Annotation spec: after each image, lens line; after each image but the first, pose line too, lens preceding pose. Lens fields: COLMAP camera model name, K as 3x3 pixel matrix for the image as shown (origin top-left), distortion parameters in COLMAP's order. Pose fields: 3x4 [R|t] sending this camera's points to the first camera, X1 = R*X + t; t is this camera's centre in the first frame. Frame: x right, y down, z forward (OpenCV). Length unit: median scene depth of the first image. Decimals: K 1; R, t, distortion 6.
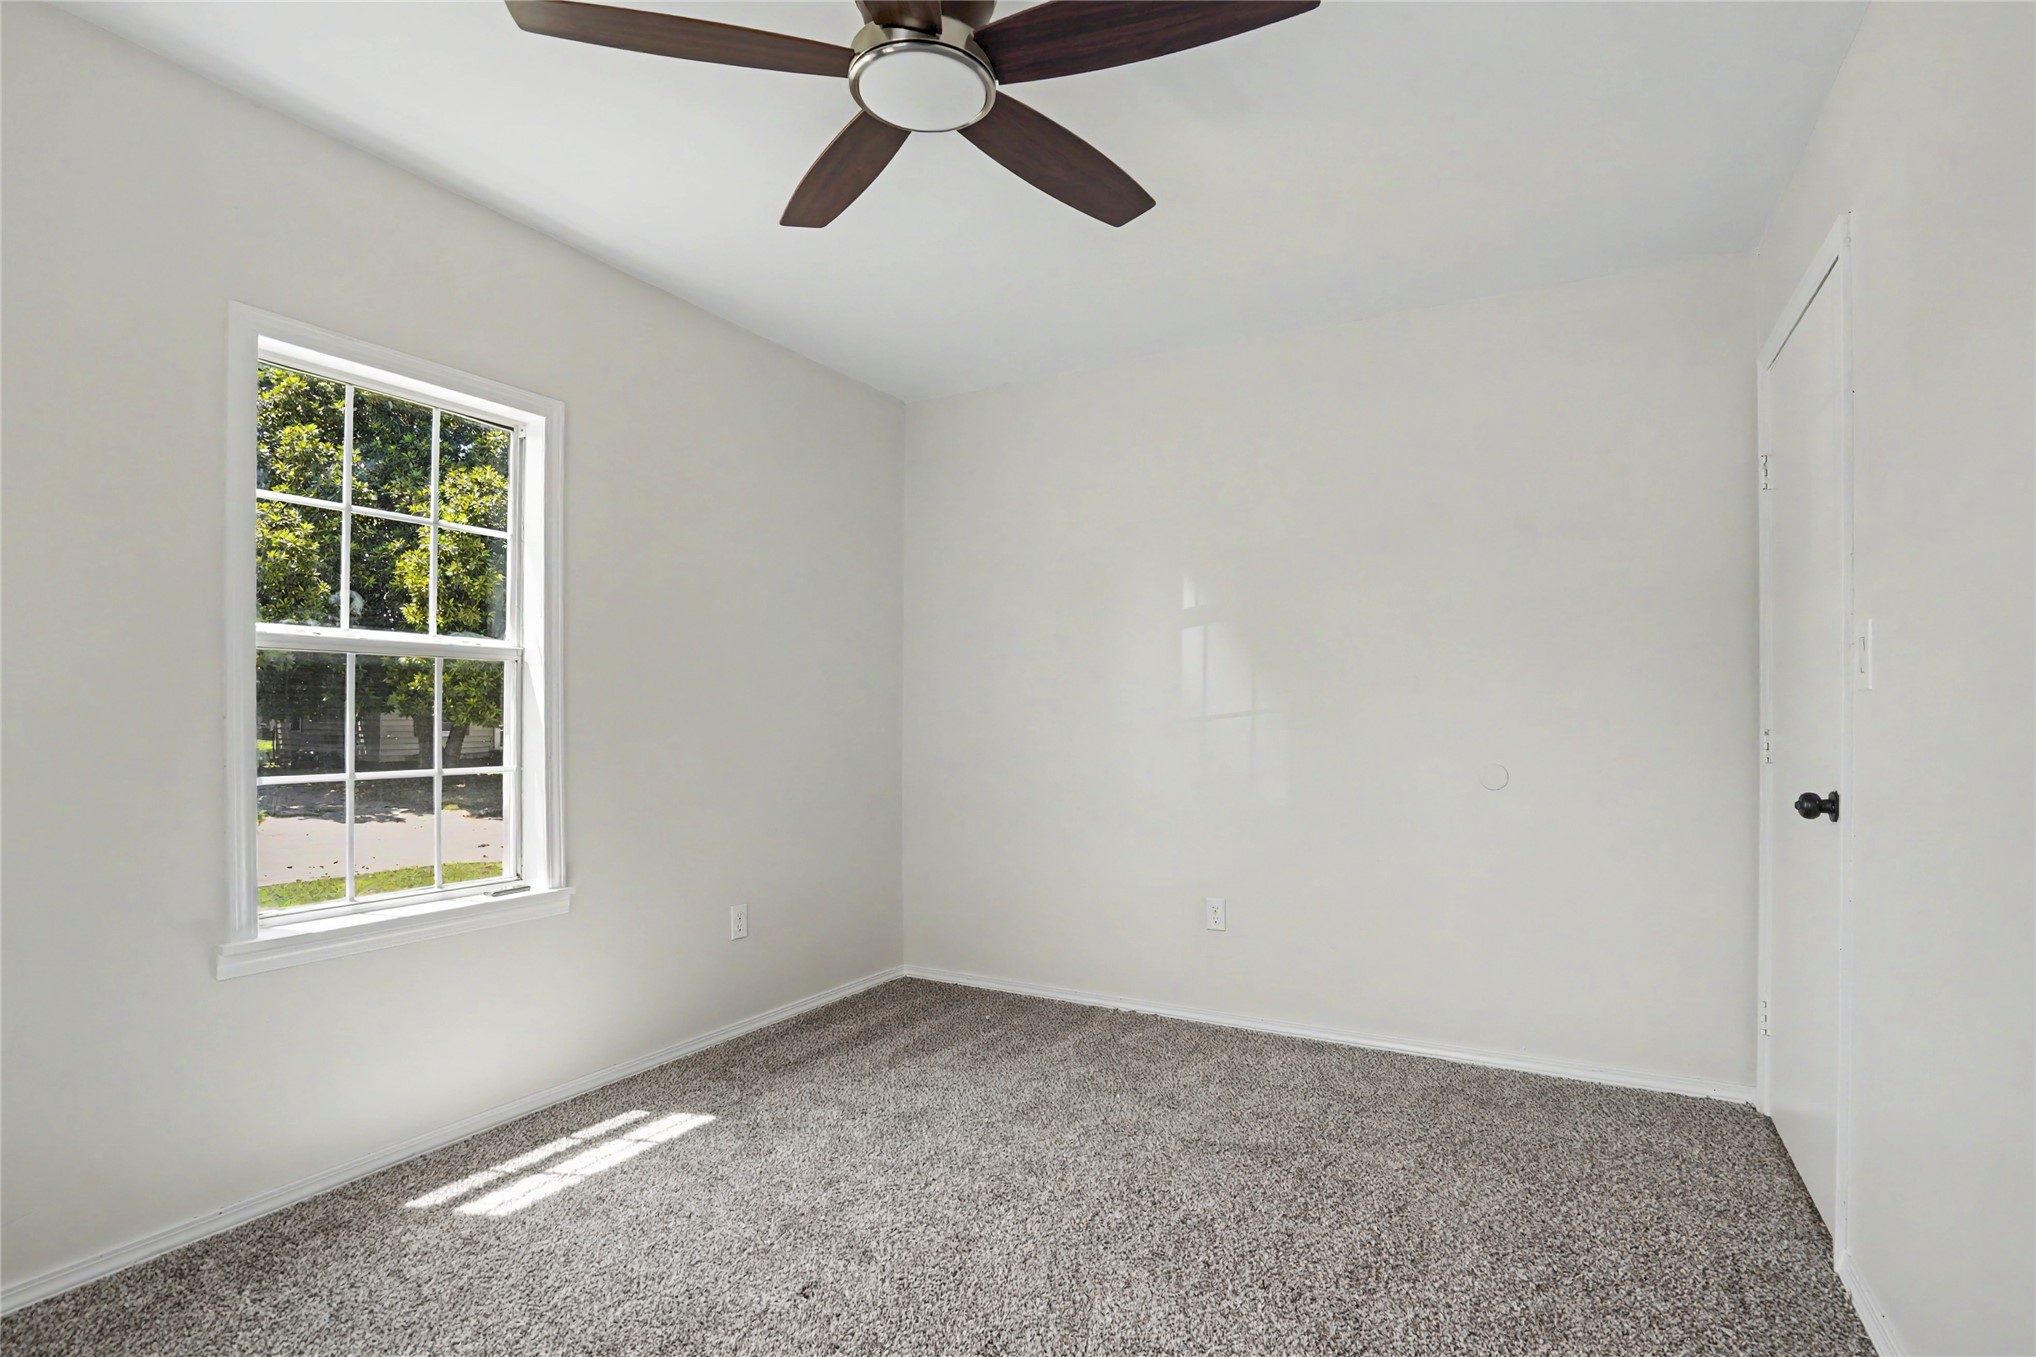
lens RADIAL K [[981.7, 0, 1018.2], [0, 981.7, 666.5], [0, 0, 1]] dist [-0.060087, 0.026686]
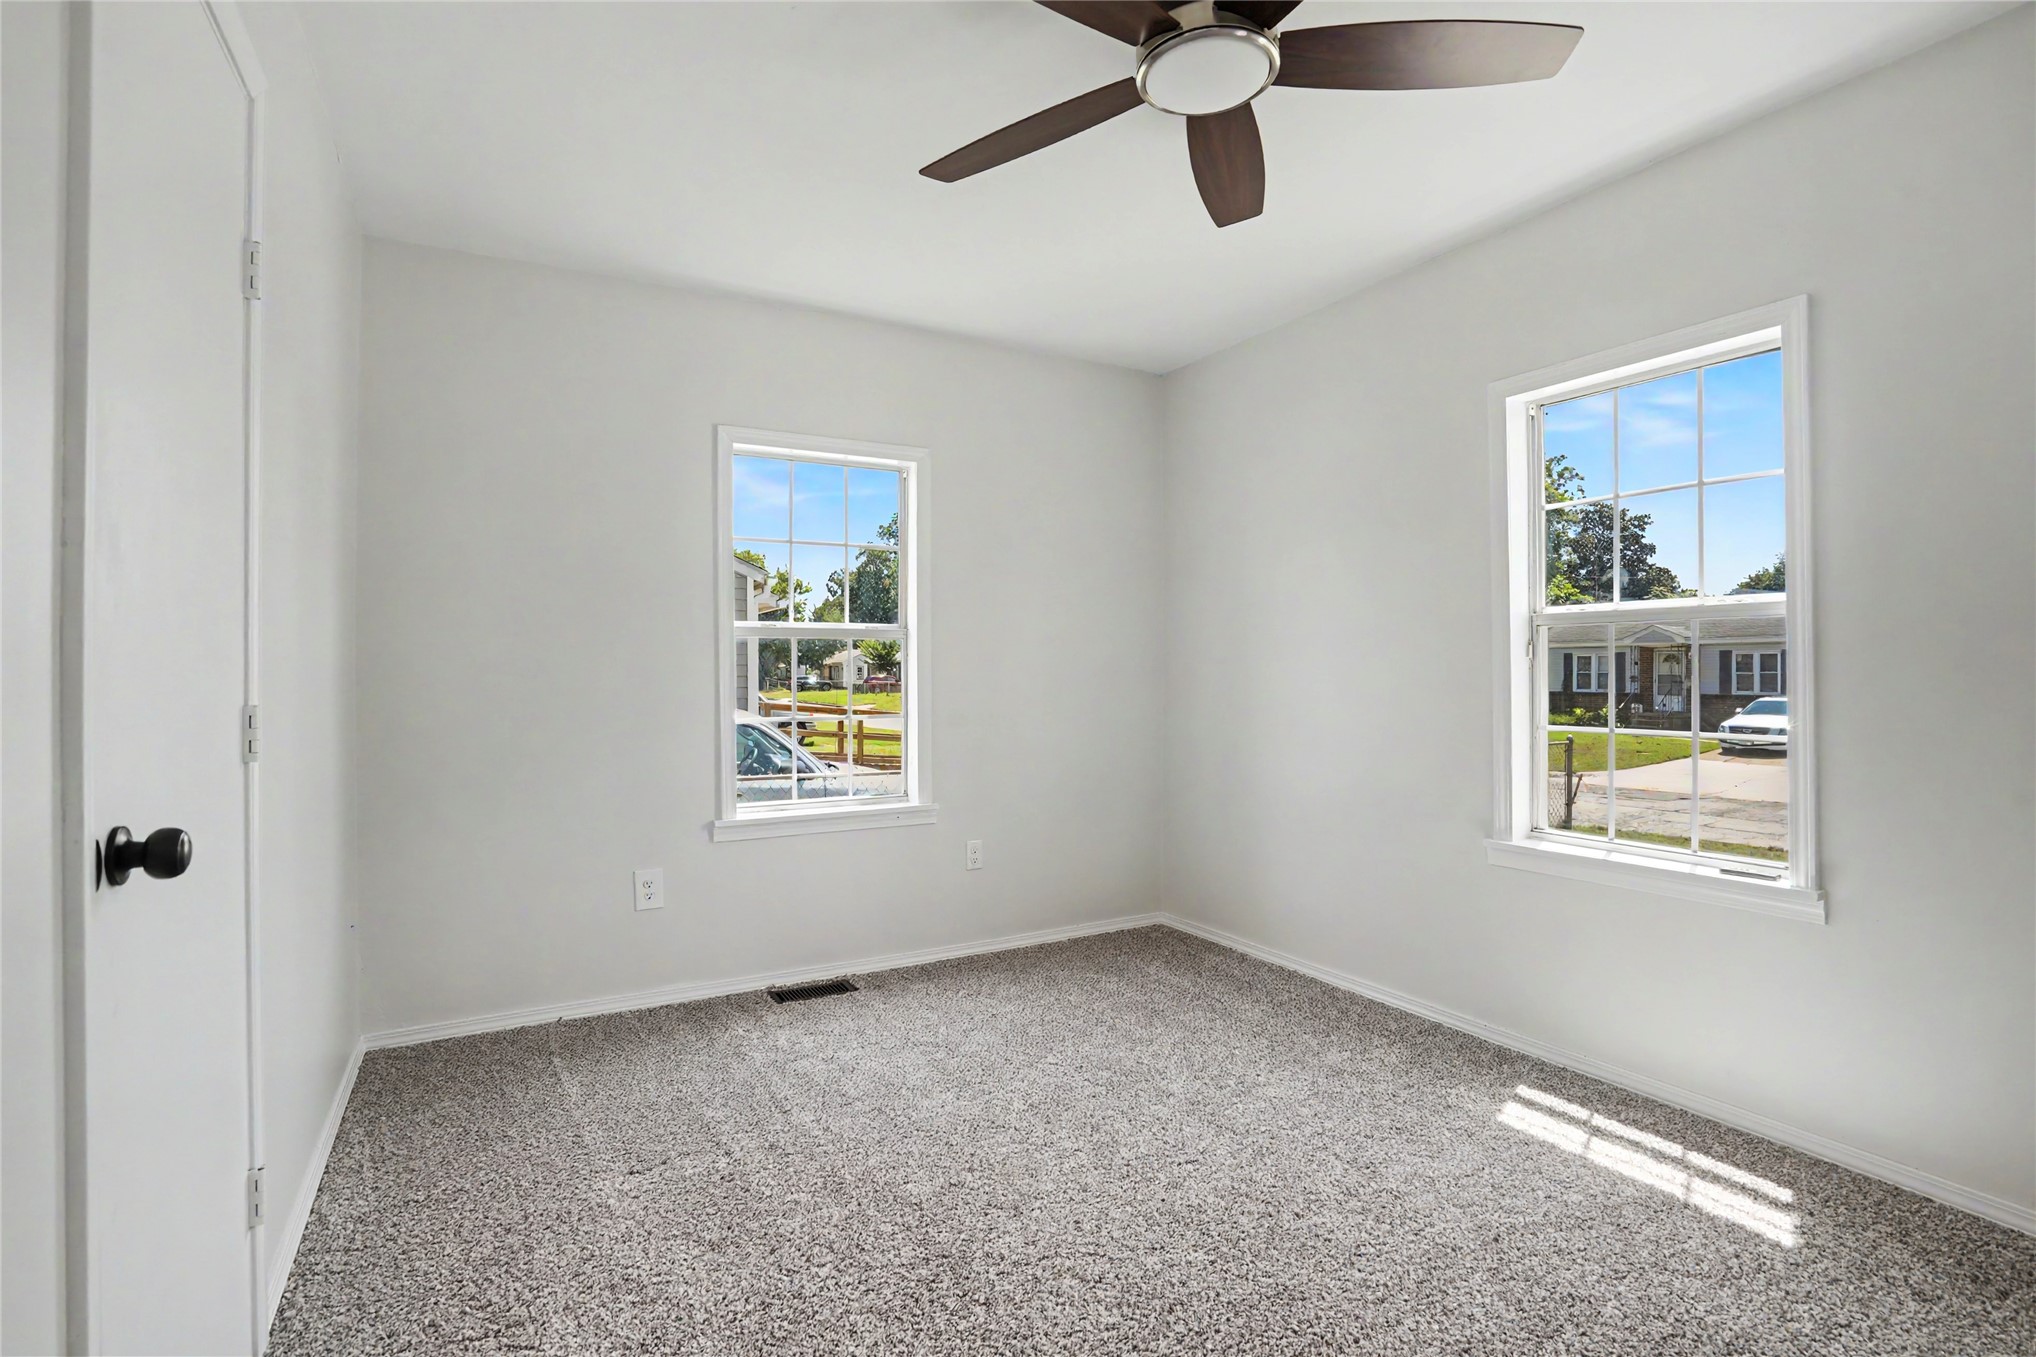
lens RADIAL K [[961.2, 0, 1015.2], [0, 961.2, 670.6], [0, 0, 1]] dist [-0.063000, 0.028563]
pose [[-0.547005, -0.007310, -0.837098, 0.617696], [0.048452, 0.998009, -0.040376, 0.052701], [0.835726, -0.062645, -0.545561, 1.009600]]
